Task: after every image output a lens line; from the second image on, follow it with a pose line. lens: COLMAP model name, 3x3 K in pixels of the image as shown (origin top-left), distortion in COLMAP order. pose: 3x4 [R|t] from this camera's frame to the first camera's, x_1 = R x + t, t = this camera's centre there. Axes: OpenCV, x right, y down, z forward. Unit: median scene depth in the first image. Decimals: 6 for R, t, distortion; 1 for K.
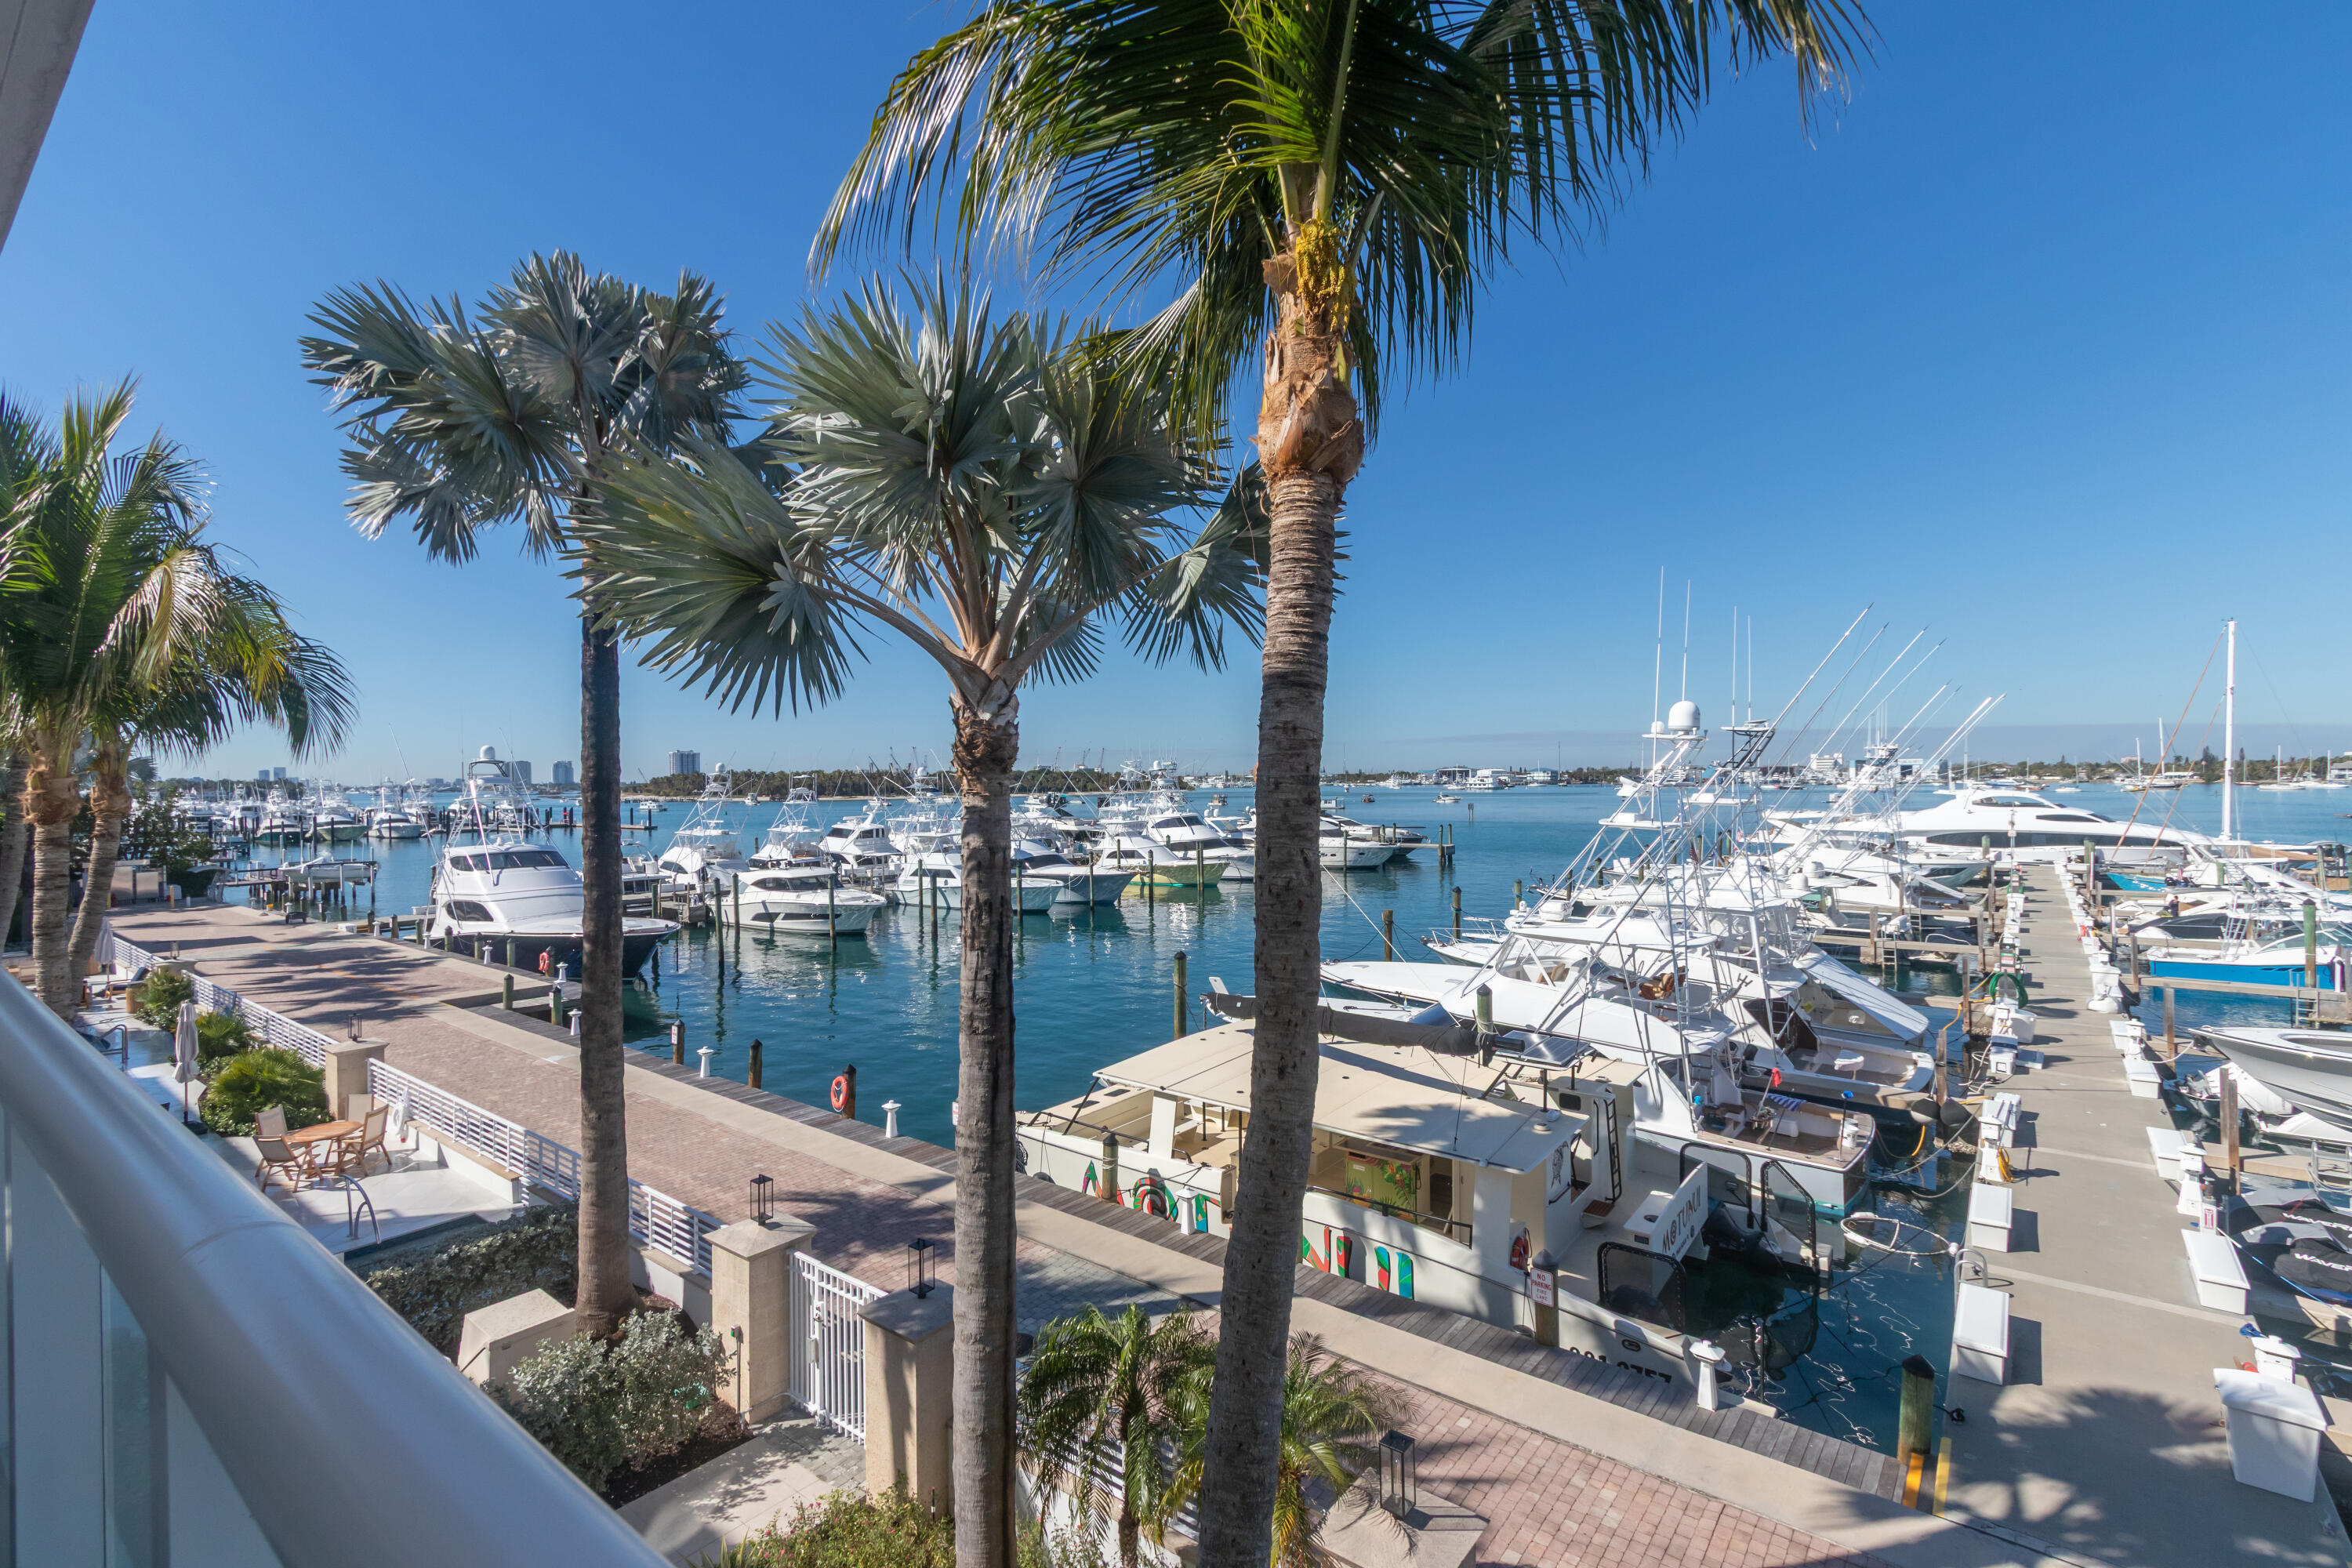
lens RADIAL K [[1084.5, 0, 1177.3], [0, 1084.5, 785.8], [0, 0, 1]] dist [0.008396, -0.002017]
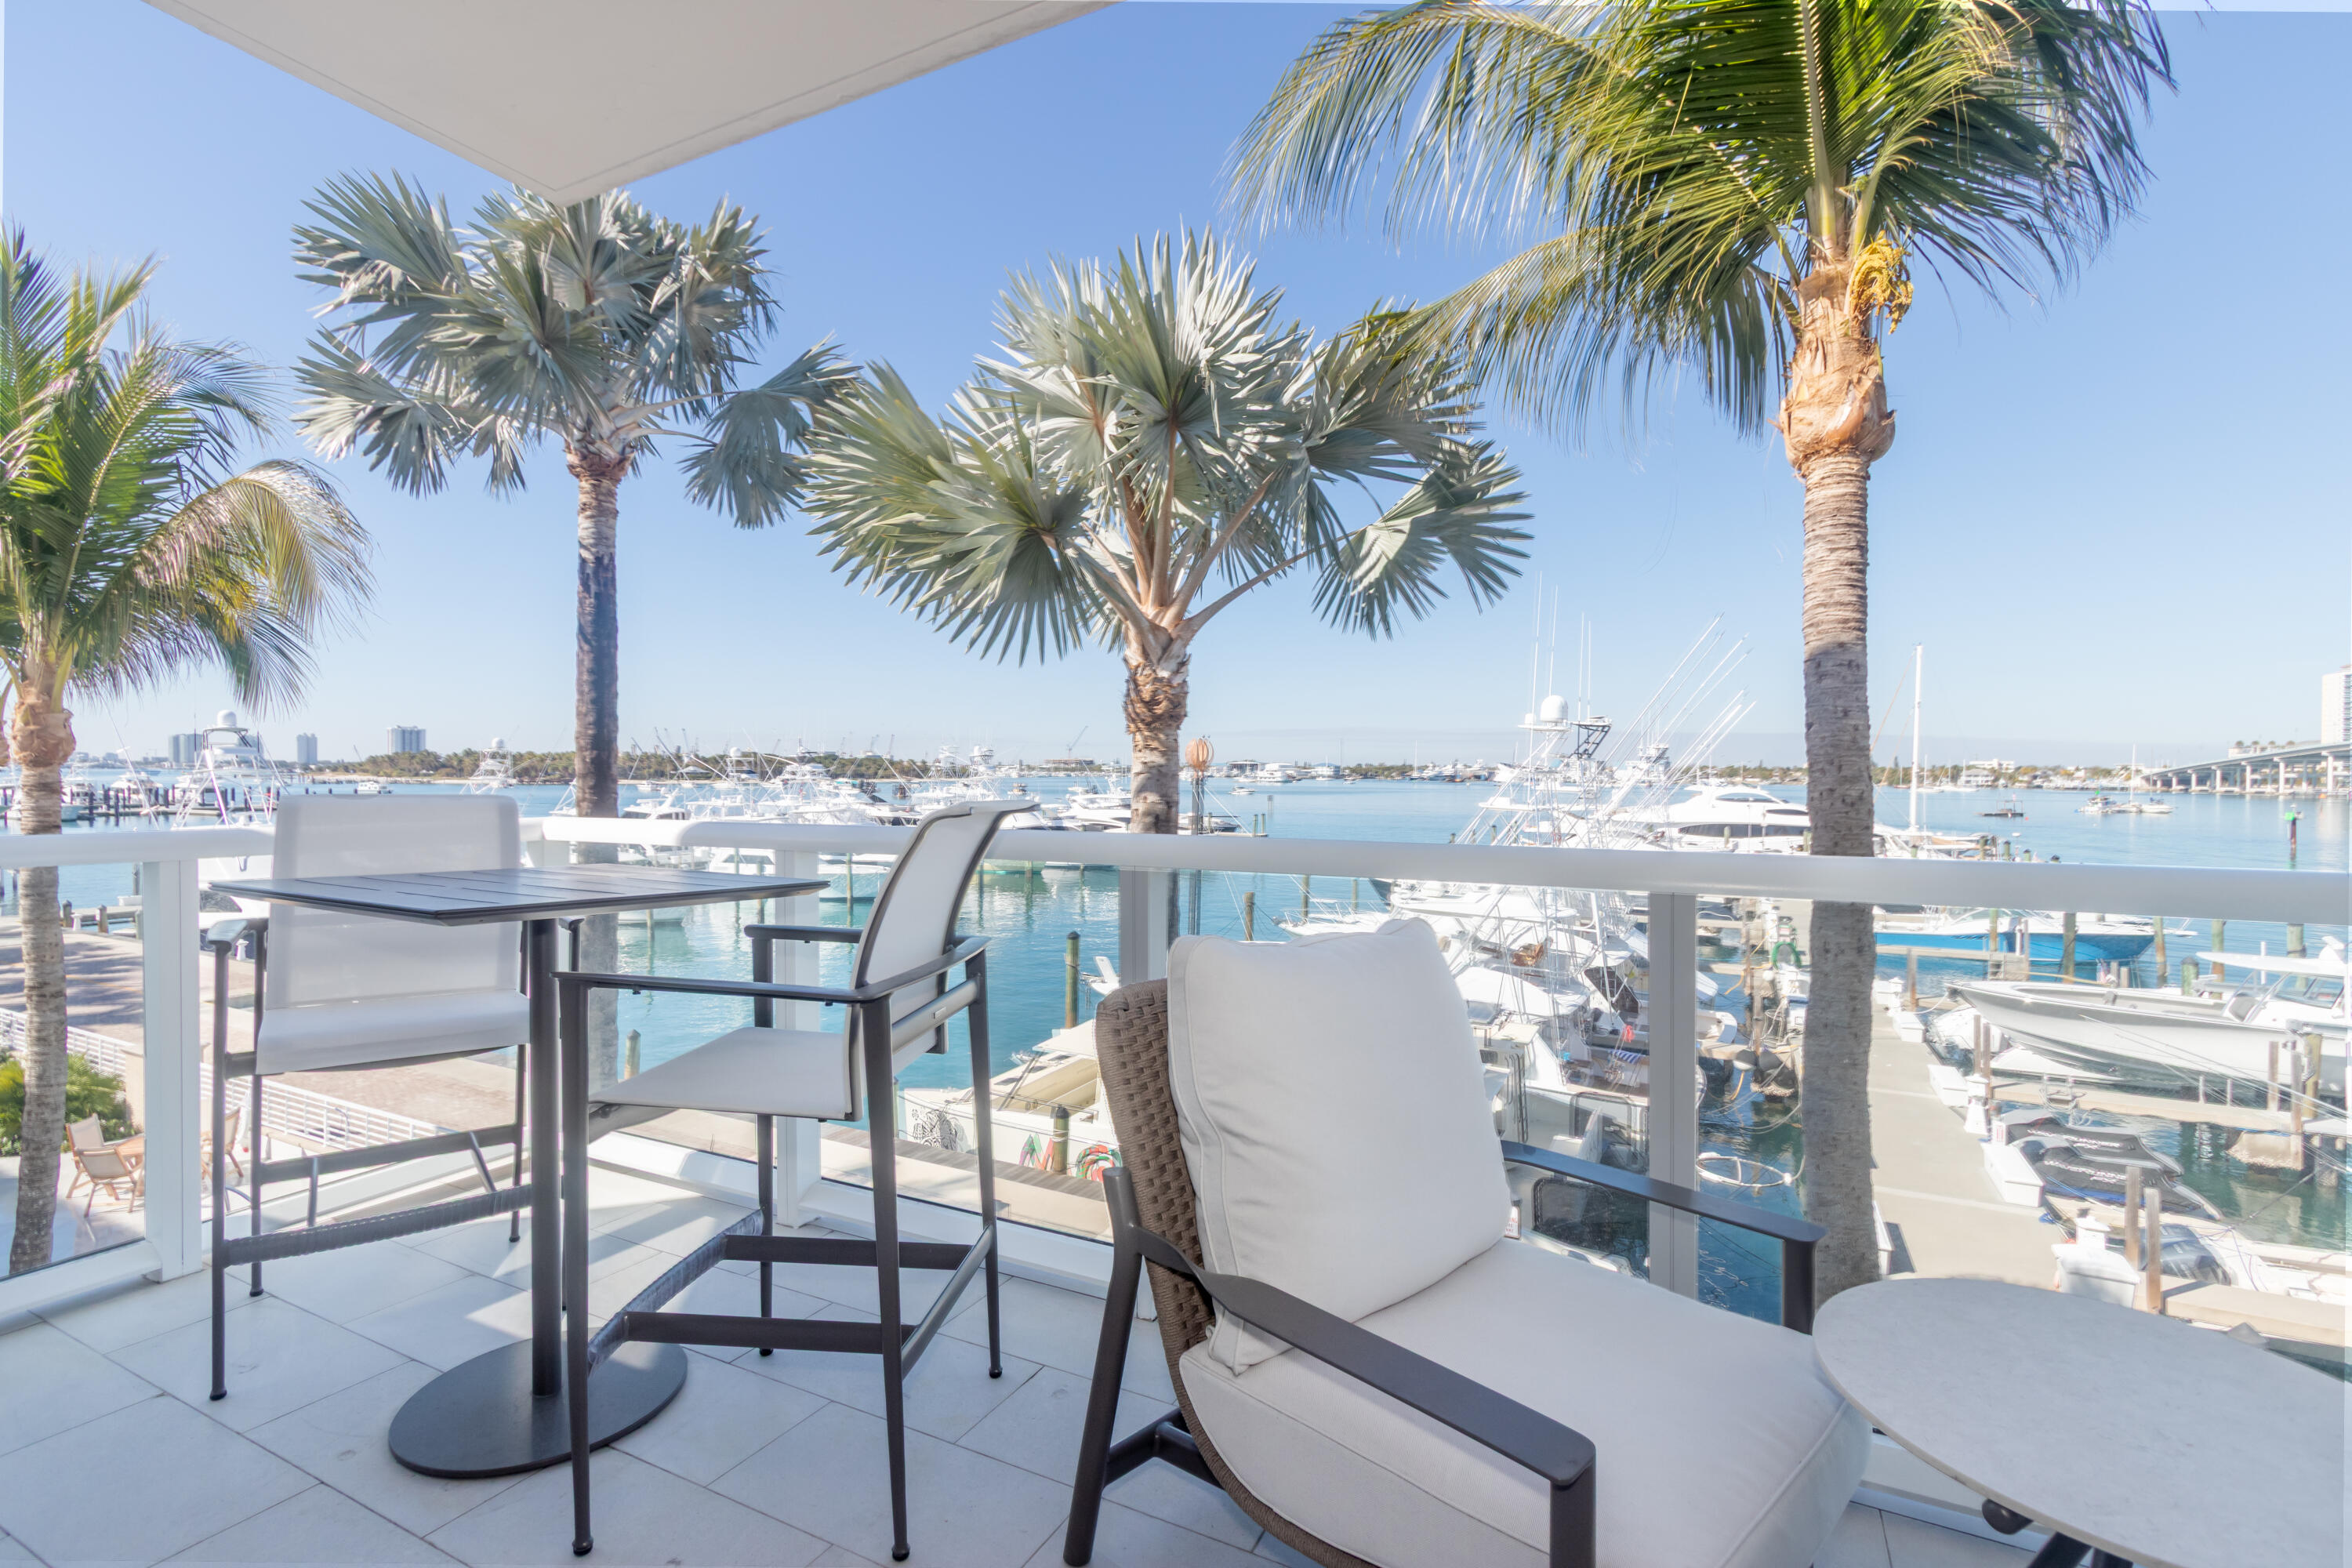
lens RADIAL K [[1084.5, 0, 1180.9], [0, 1084.5, 787.1], [0, 0, 1]] dist [0.008396, -0.002017]
pose [[0.981542, 0.013306, 0.190784, -0.115461], [-0.015242, 0.999846, 0.008682, 0.011084], [-0.190639, -0.011429, 0.981594, -0.004778]]
